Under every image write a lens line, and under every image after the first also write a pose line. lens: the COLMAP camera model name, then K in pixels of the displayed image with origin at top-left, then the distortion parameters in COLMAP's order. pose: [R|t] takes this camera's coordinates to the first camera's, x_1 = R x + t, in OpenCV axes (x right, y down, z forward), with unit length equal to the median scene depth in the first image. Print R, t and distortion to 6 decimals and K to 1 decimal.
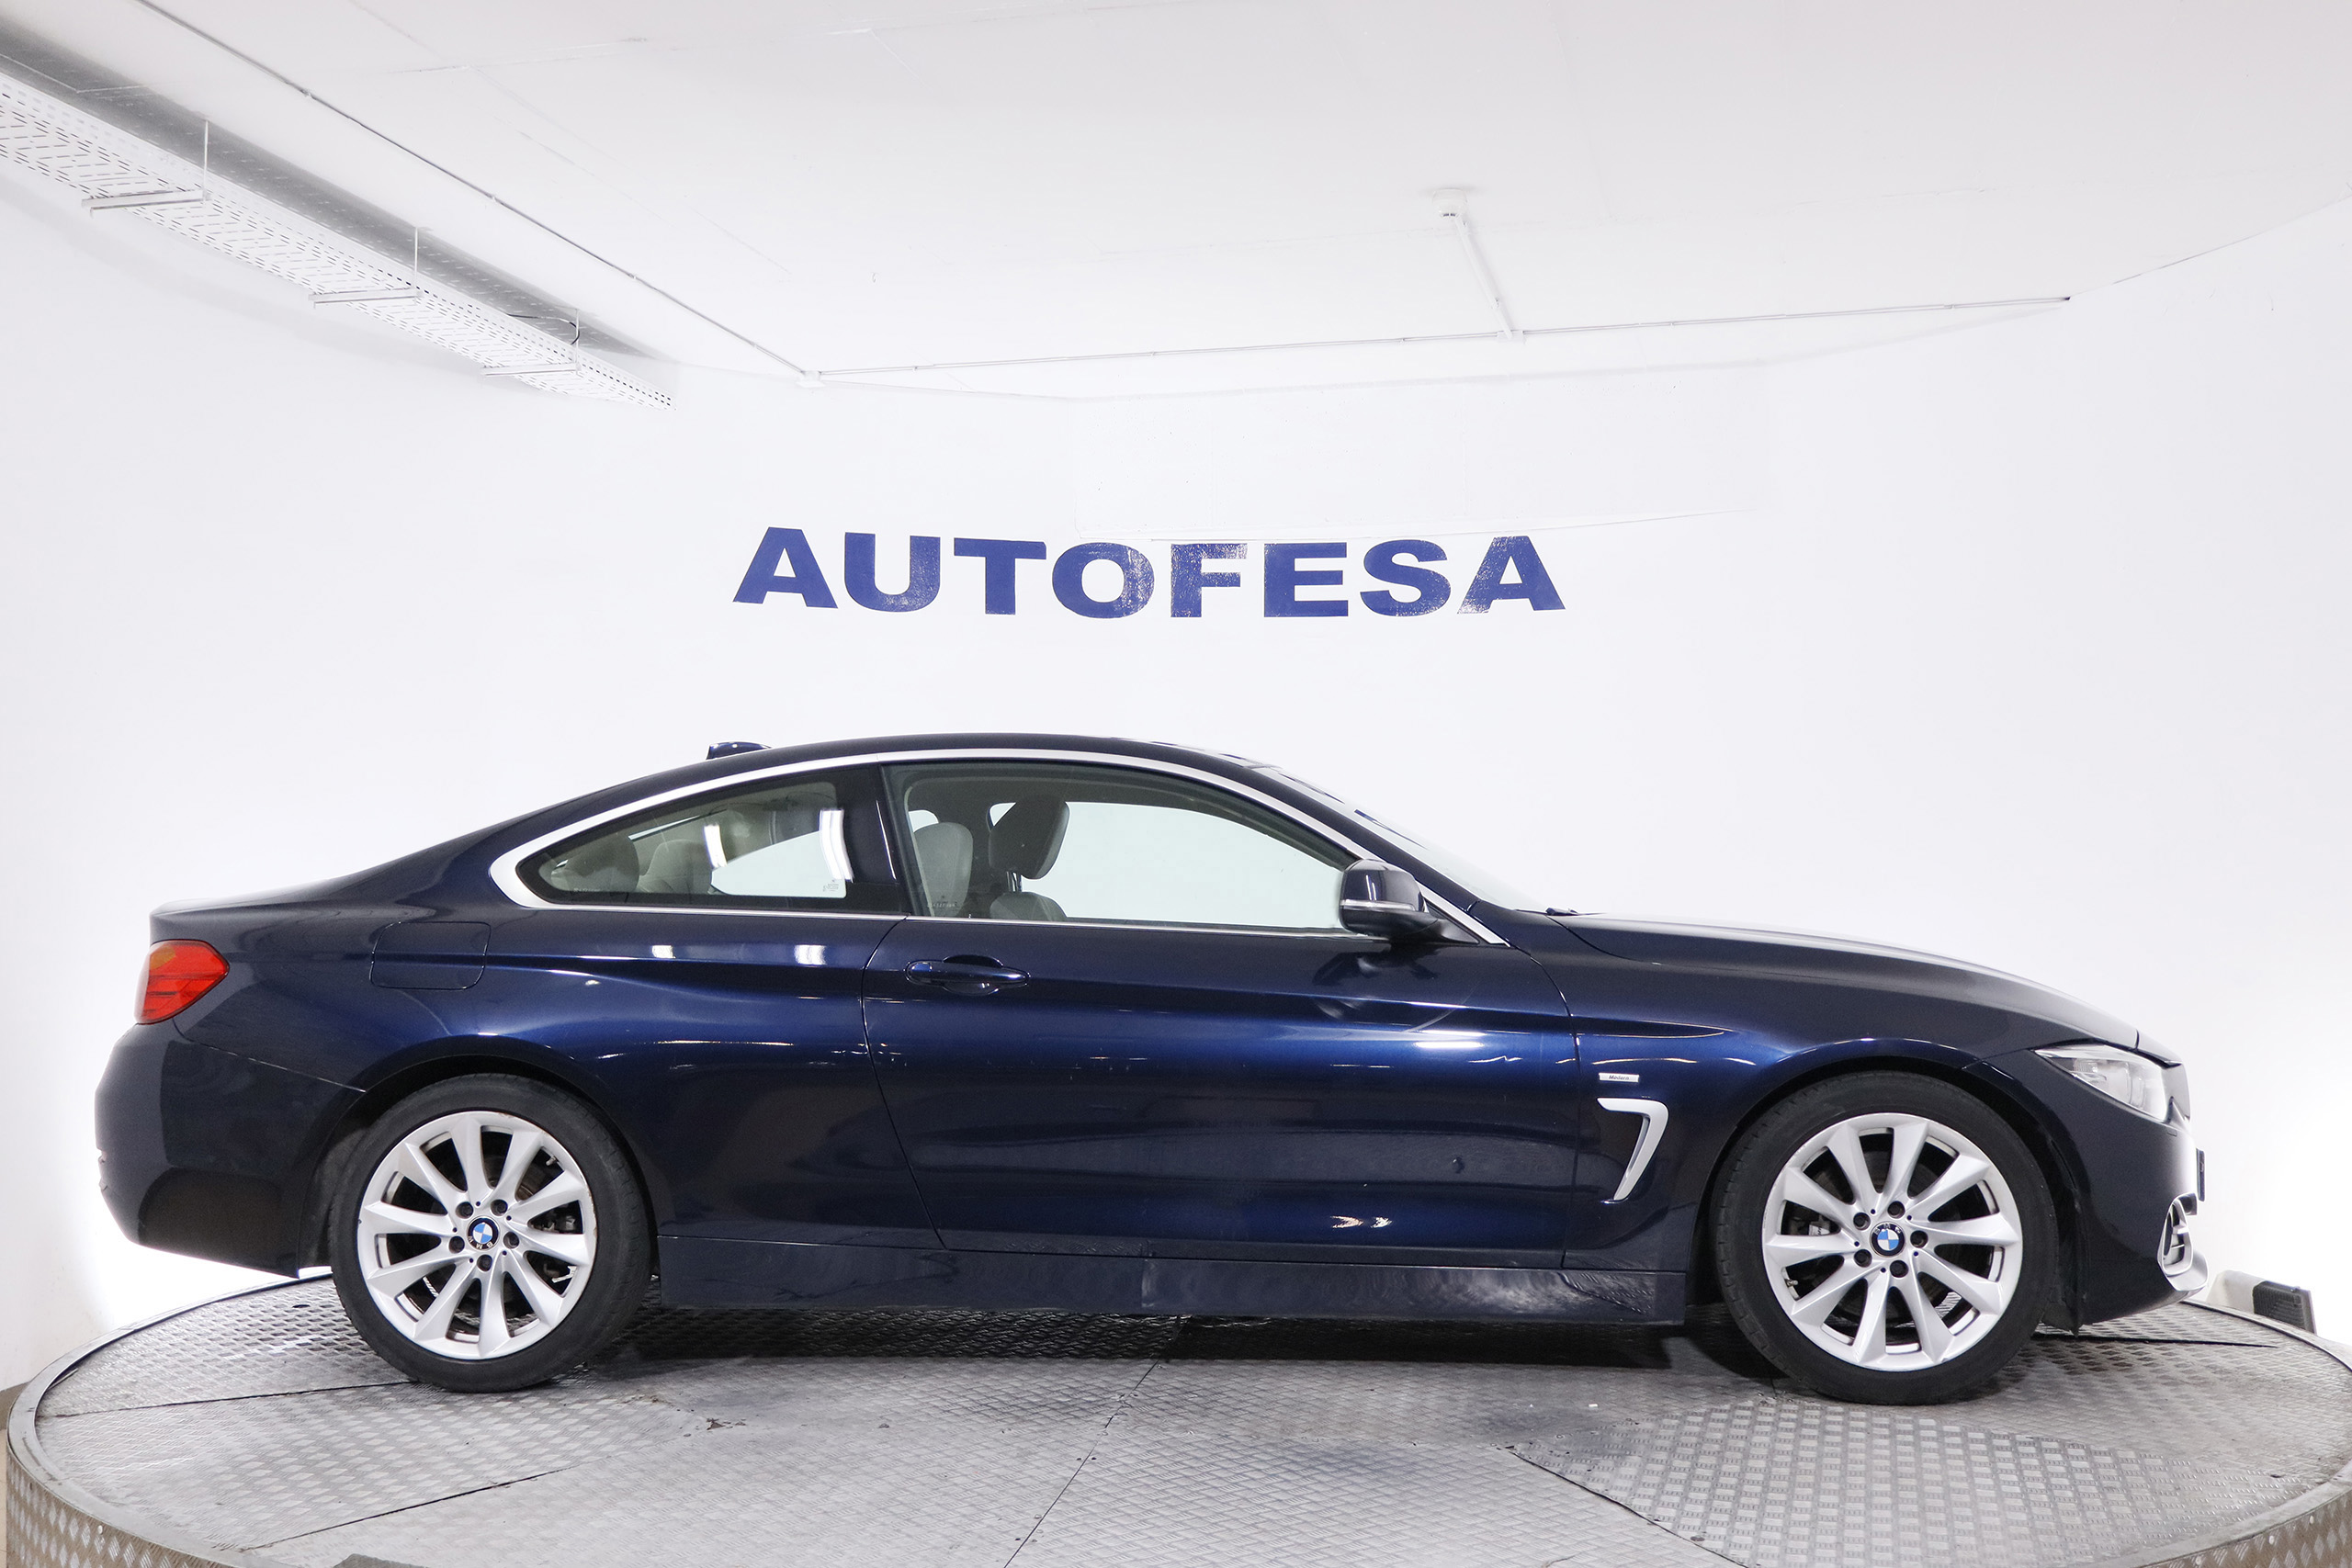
lens RADIAL K [[2523.8, 0, 1176.0], [0, 2523.8, 784.0], [0, 0, 1]] dist [-0.003576, -0.011763]
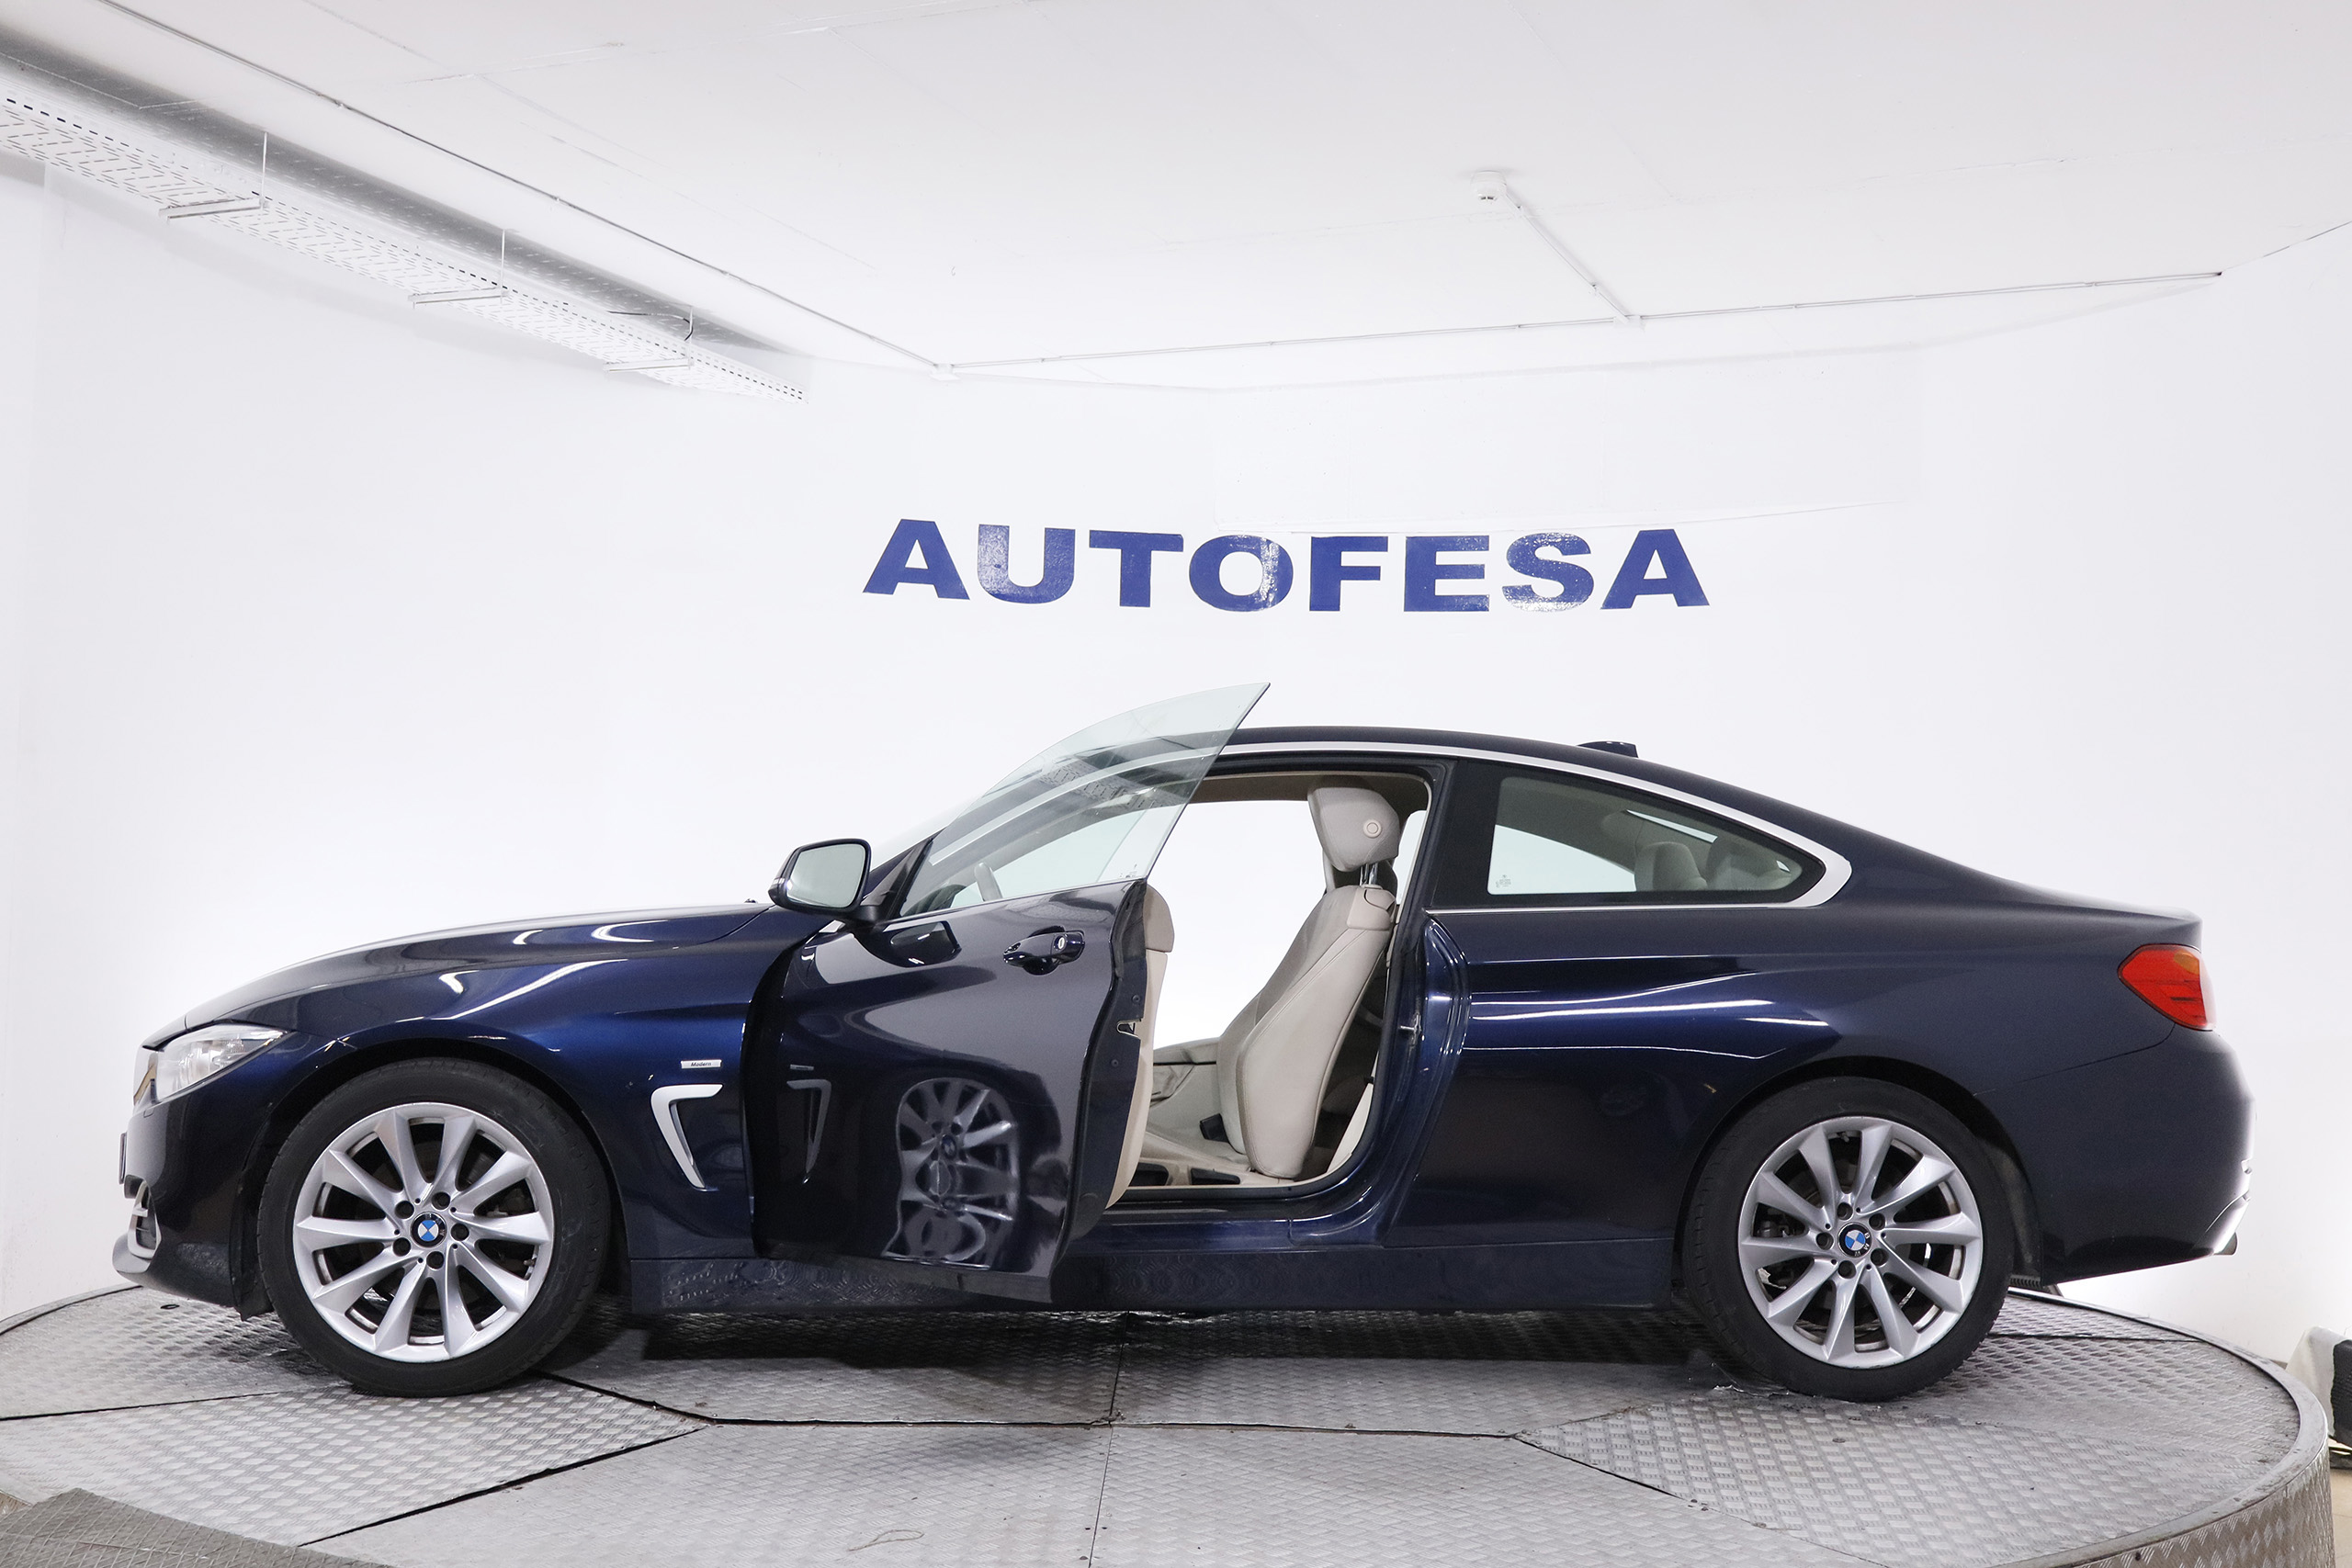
lens RADIAL K [[2564.3, 0, 1176.0], [0, 2564.3, 784.0], [0, 0, 1]] dist [0.001901, -0.010330]
pose [[0.985500, 0.018623, -0.168650, 0.130944], [-0.018309, 0.999827, 0.003415, -0.001239], [0.168684, -0.000277, 0.985670, 0.006456]]
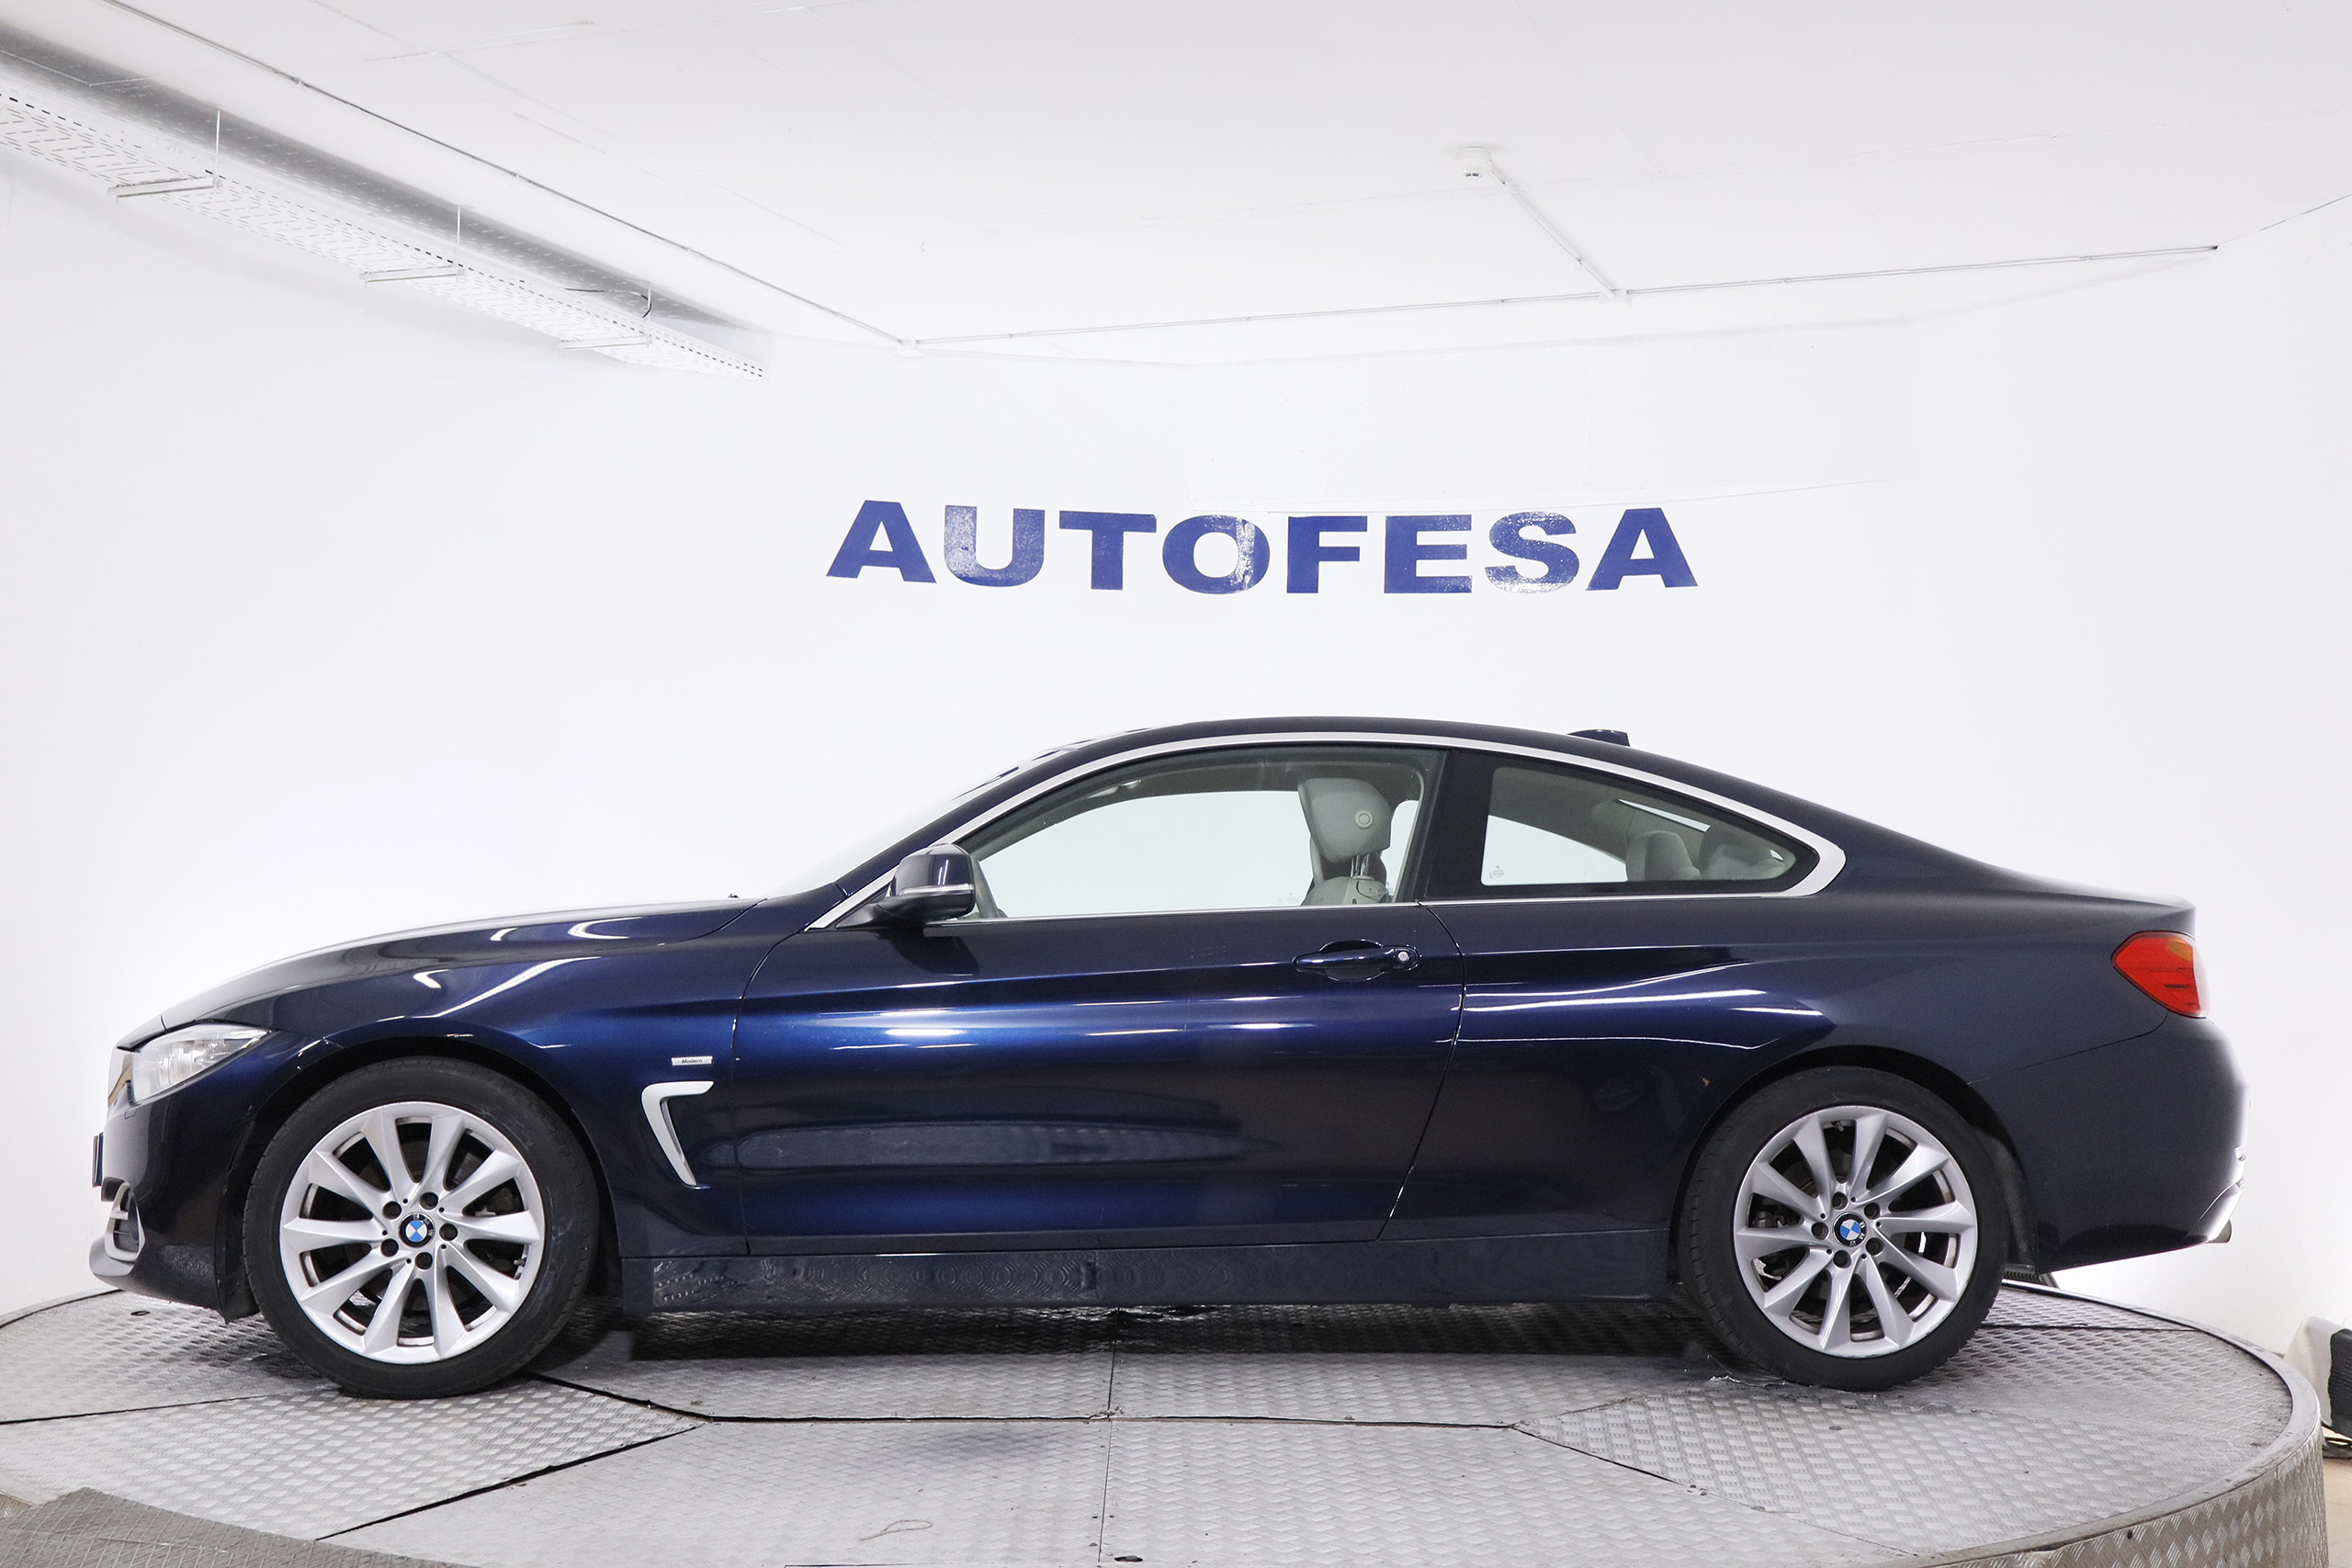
lens RADIAL K [[2711.7, 0, 1176.0], [0, 2711.7, 784.0], [0, 0, 1]] dist [-0.000760, -0.007049]
pose [[0.988273, 0.014387, -0.152021, 0.127572], [-0.013145, 0.999872, 0.009174, -0.003112], [0.152133, -0.007068, 0.988335, -0.023251]]
